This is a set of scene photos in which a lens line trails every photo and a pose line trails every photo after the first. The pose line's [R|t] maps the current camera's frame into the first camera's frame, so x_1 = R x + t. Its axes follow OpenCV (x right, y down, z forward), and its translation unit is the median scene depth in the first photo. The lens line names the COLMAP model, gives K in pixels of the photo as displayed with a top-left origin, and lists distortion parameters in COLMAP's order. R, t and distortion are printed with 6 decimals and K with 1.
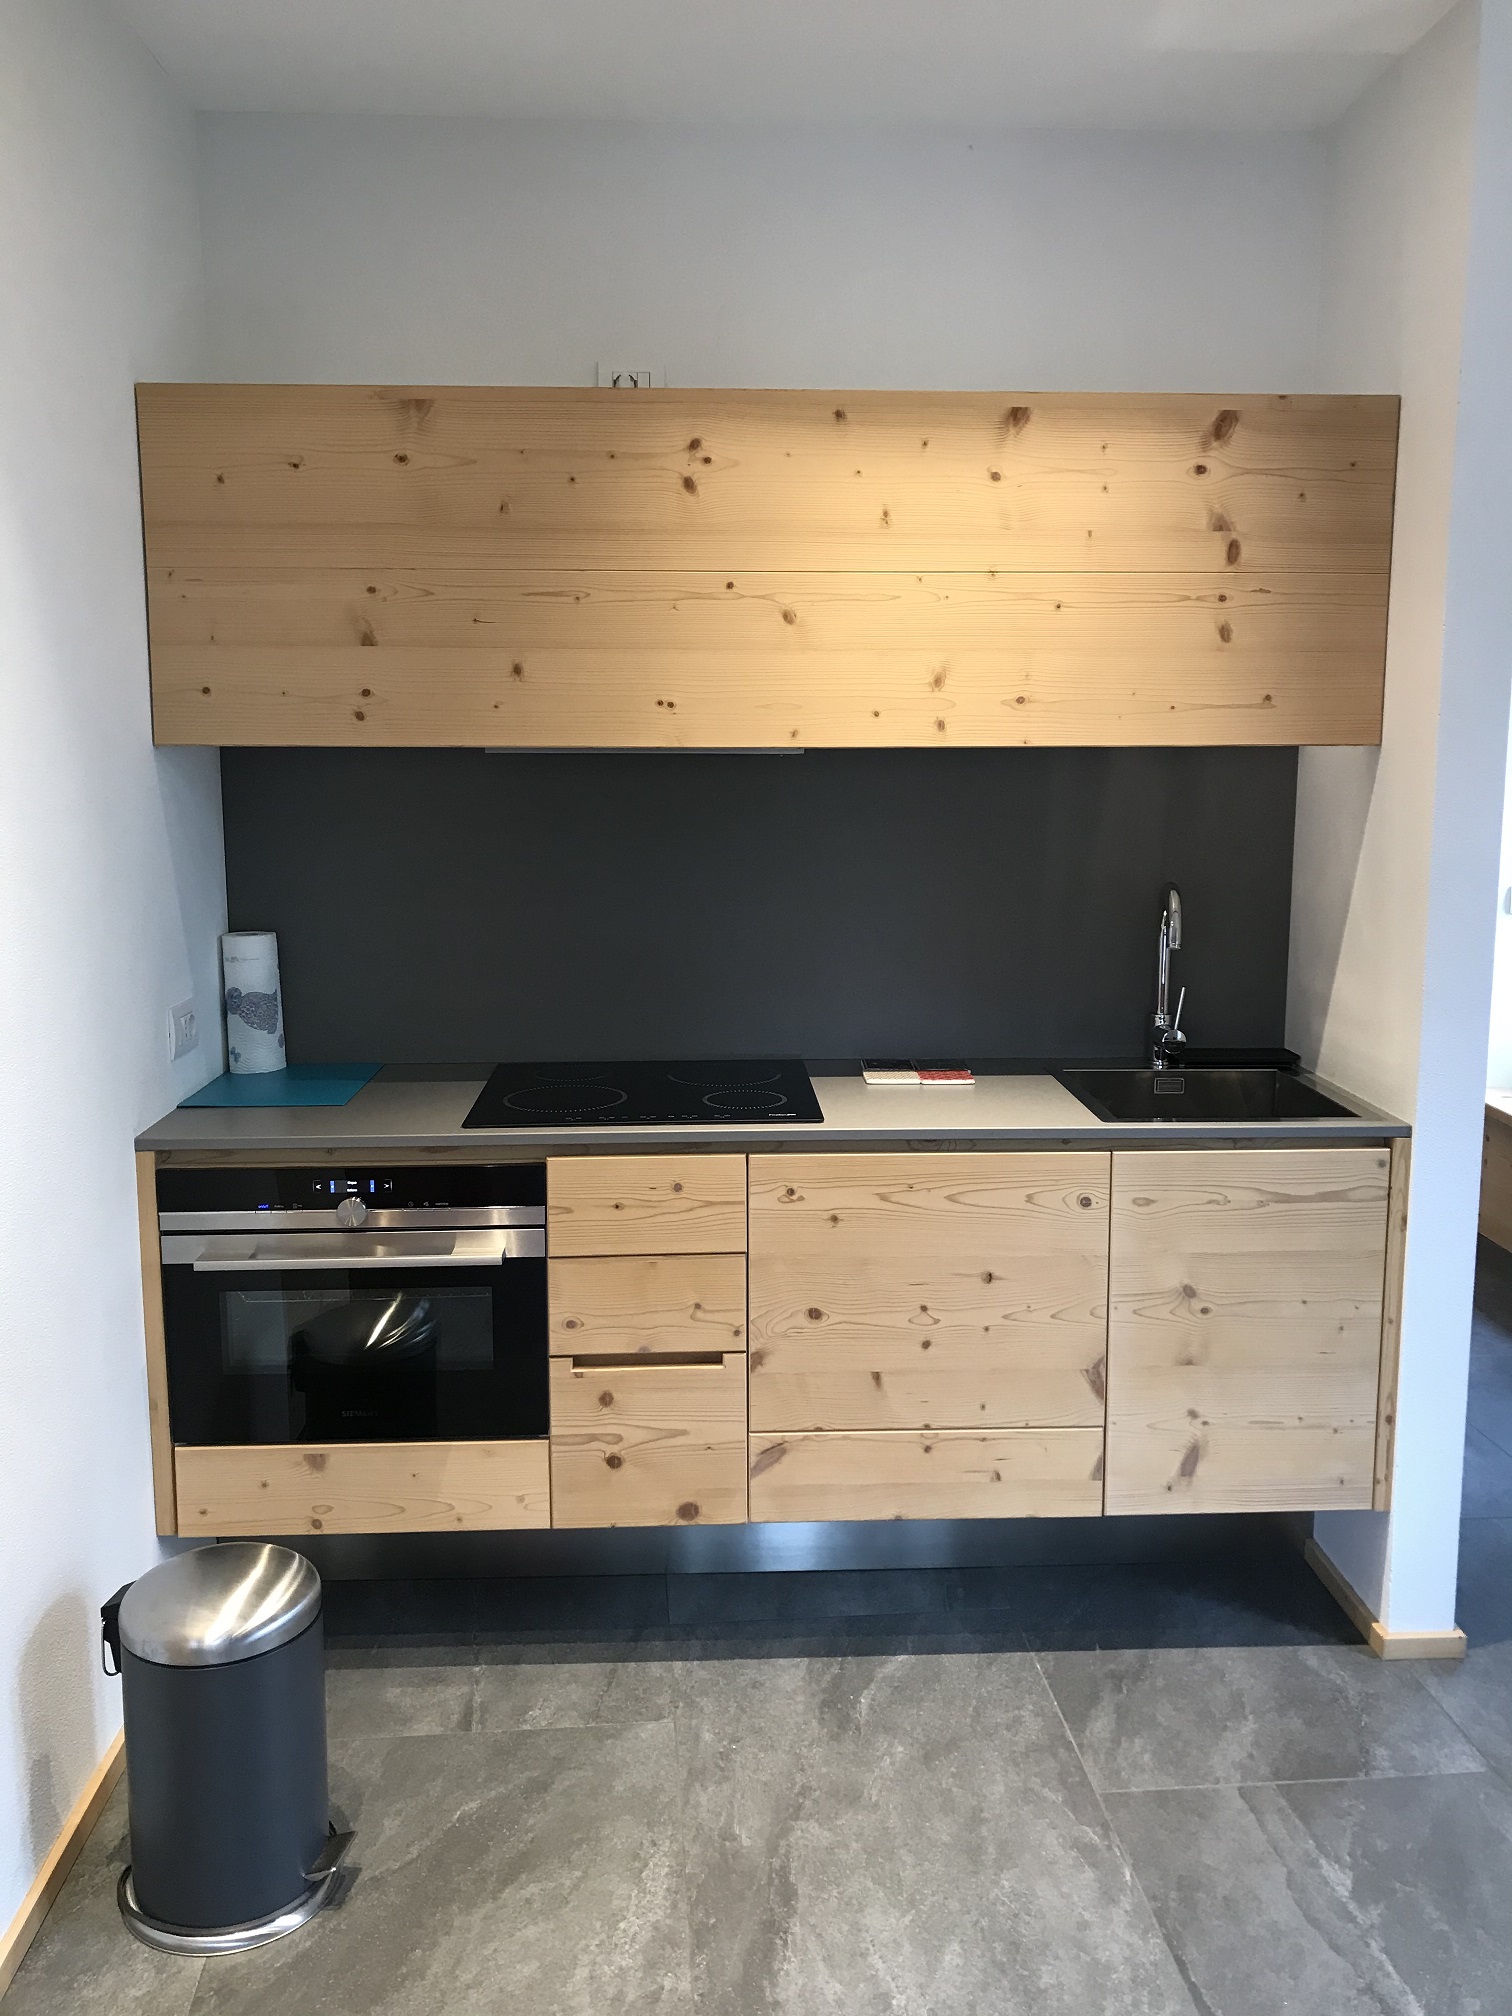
lens RADIAL K [[1665.2, 0, 761.9], [0, 1665.2, 1005.2], [0, 0, 1]] dist [0.032054, -0.029444]
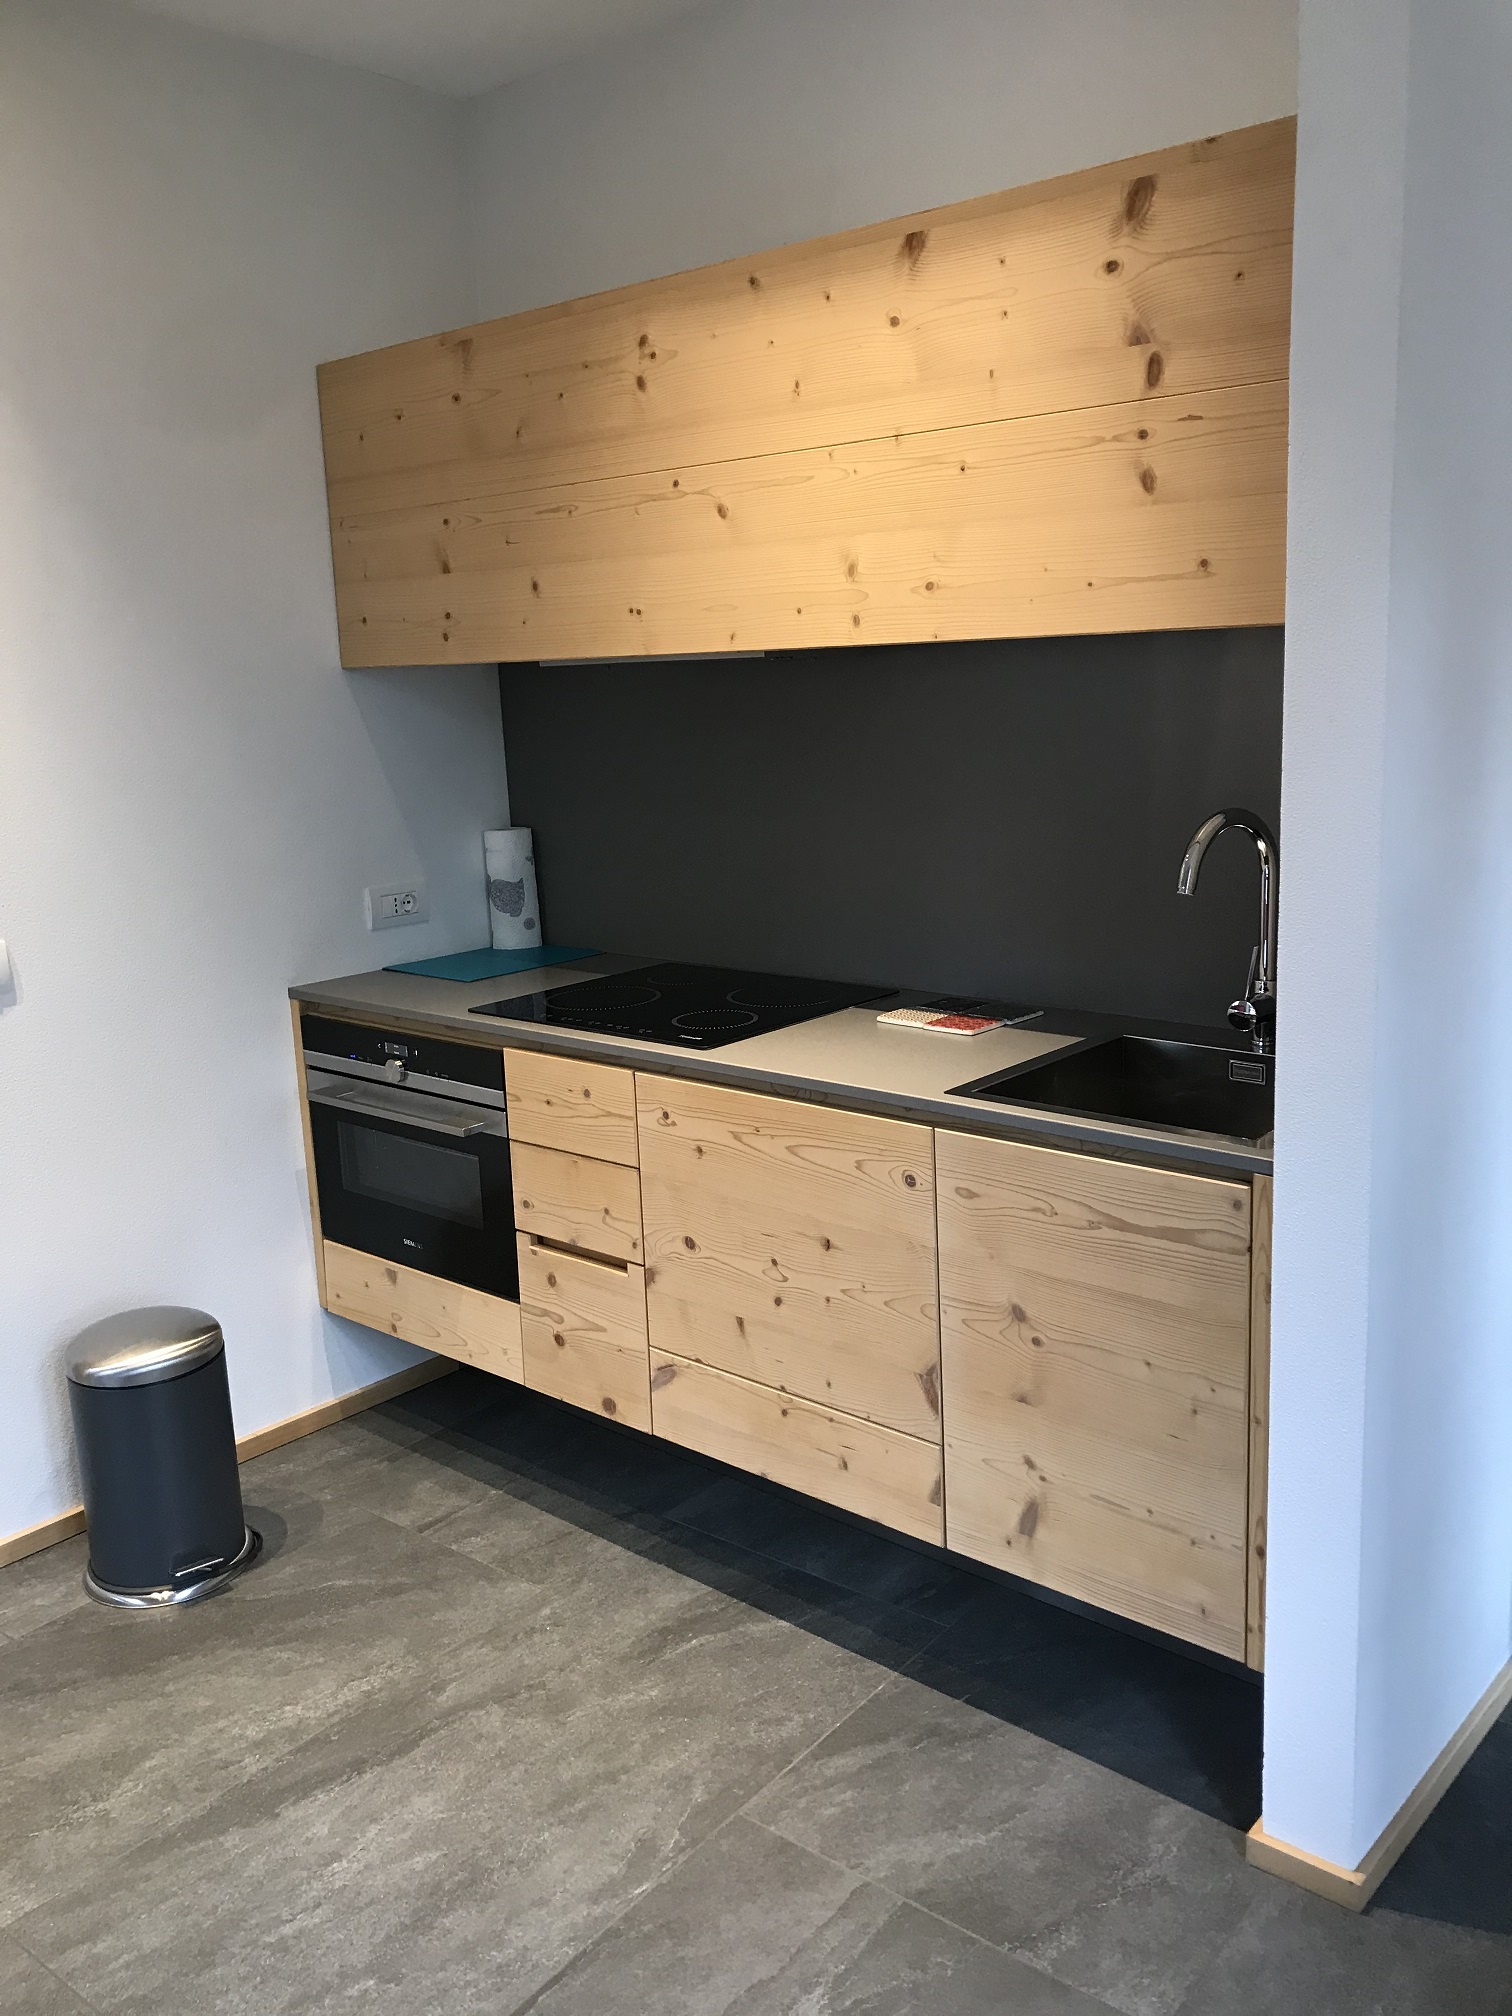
lens RADIAL K [[1665.2, 0, 768.3], [0, 1665.2, 1010.3], [0, 0, 1]] dist [0.032054, -0.029444]
pose [[0.718520, 0.114773, -0.685971, 0.714491], [-0.068026, 0.993158, 0.094915, -0.044832], [0.692171, -0.021535, 0.721412, 0.333760]]
